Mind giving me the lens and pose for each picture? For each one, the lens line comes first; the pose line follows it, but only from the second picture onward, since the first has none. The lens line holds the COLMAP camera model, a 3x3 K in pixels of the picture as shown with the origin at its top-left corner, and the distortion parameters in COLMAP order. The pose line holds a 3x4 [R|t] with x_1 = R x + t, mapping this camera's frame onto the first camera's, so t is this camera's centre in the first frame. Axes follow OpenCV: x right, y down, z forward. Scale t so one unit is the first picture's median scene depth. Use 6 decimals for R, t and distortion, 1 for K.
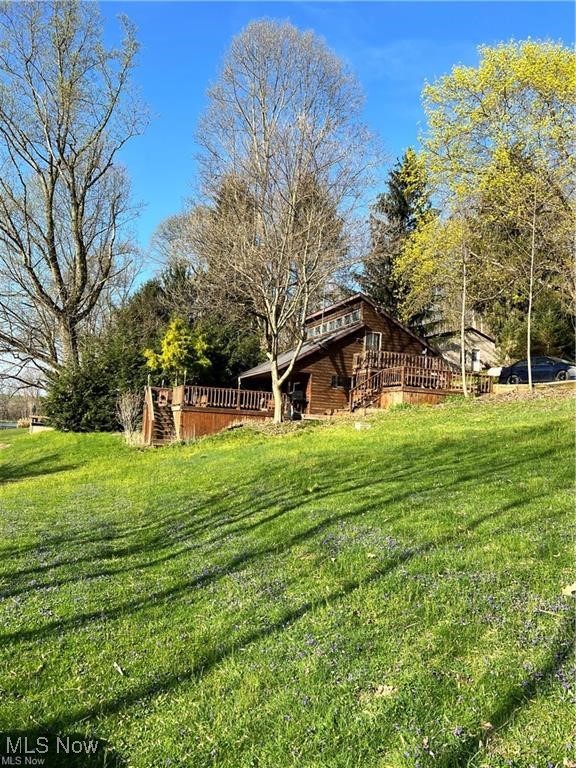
lens RADIAL K [[577.5, 0, 286.8], [0, 577.5, 386.0], [0, 0, 1]] dist [0.018881, -0.007653]
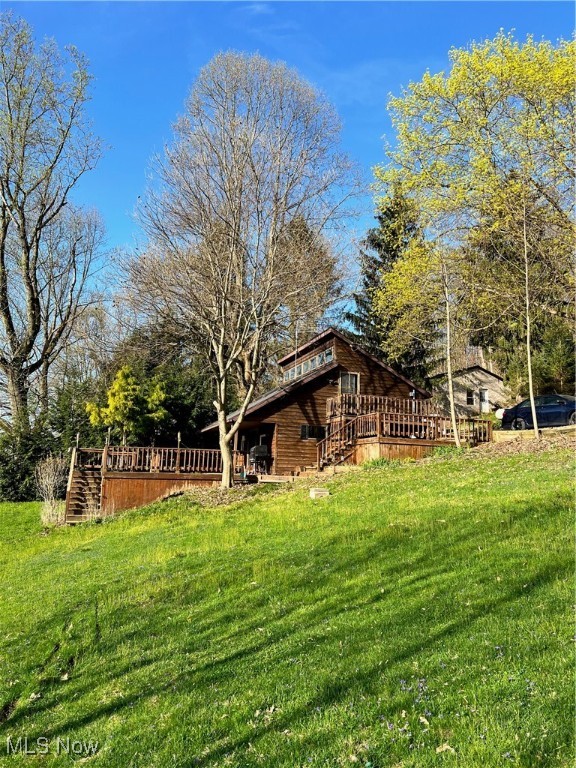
lens RADIAL K [[581.3, 0, 288.1], [0, 581.3, 367.5], [0, 0, 1]] dist [0.018814, -0.002916]
pose [[0.999066, -0.037276, -0.021864, 0.075477], [0.034568, 0.992956, -0.113331, -0.006777], [0.025934, 0.112469, 0.993317, 0.141176]]
